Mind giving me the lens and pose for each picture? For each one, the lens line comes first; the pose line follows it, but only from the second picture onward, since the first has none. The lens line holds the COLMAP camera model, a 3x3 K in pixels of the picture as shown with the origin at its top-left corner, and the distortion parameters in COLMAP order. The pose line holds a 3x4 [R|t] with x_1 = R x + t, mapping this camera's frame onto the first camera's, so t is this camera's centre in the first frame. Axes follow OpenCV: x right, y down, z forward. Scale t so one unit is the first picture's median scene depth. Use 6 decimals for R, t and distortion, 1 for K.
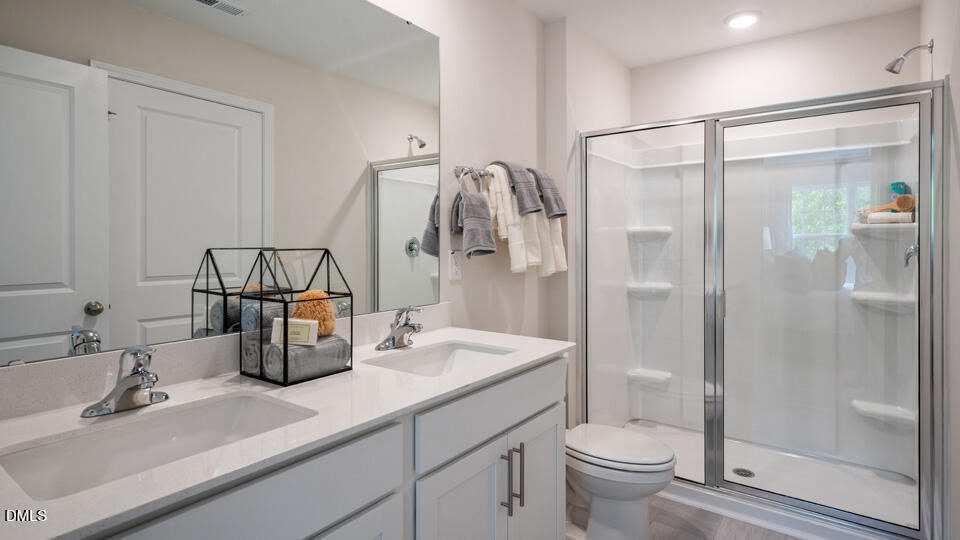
lens RADIAL K [[485.2, 0, 479.8], [0, 485.2, 242.9], [0, 0, 1]] dist [0.004055, 0.000718]
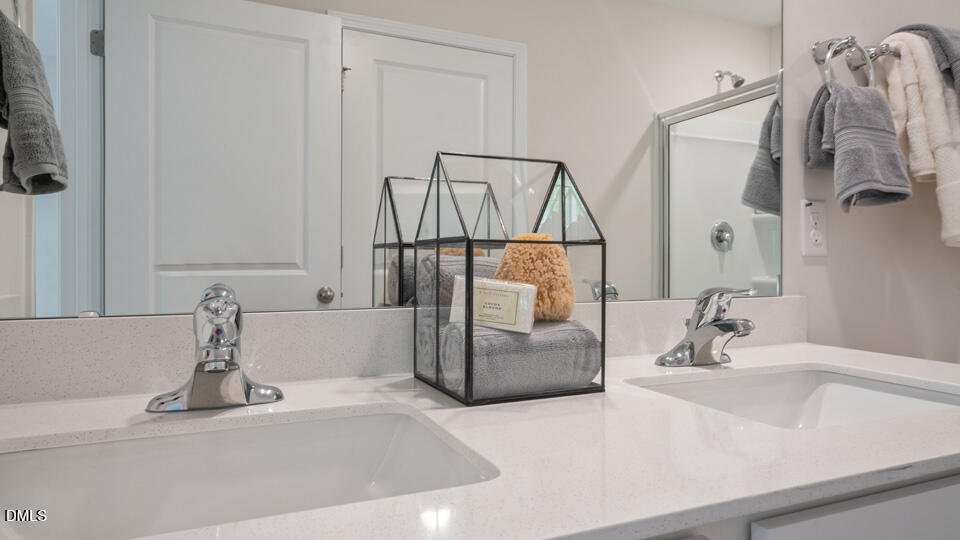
lens RADIAL K [[589.3, 0, 480.0], [0, 589.3, 270.0], [0, 0, 1]] dist [-0.004332, 0.003602]
pose [[0.866512, 0.006253, -0.499117, -0.048122], [0.004554, 0.999781, 0.020431, 0.081495], [0.499136, -0.019977, 0.866294, 0.274612]]
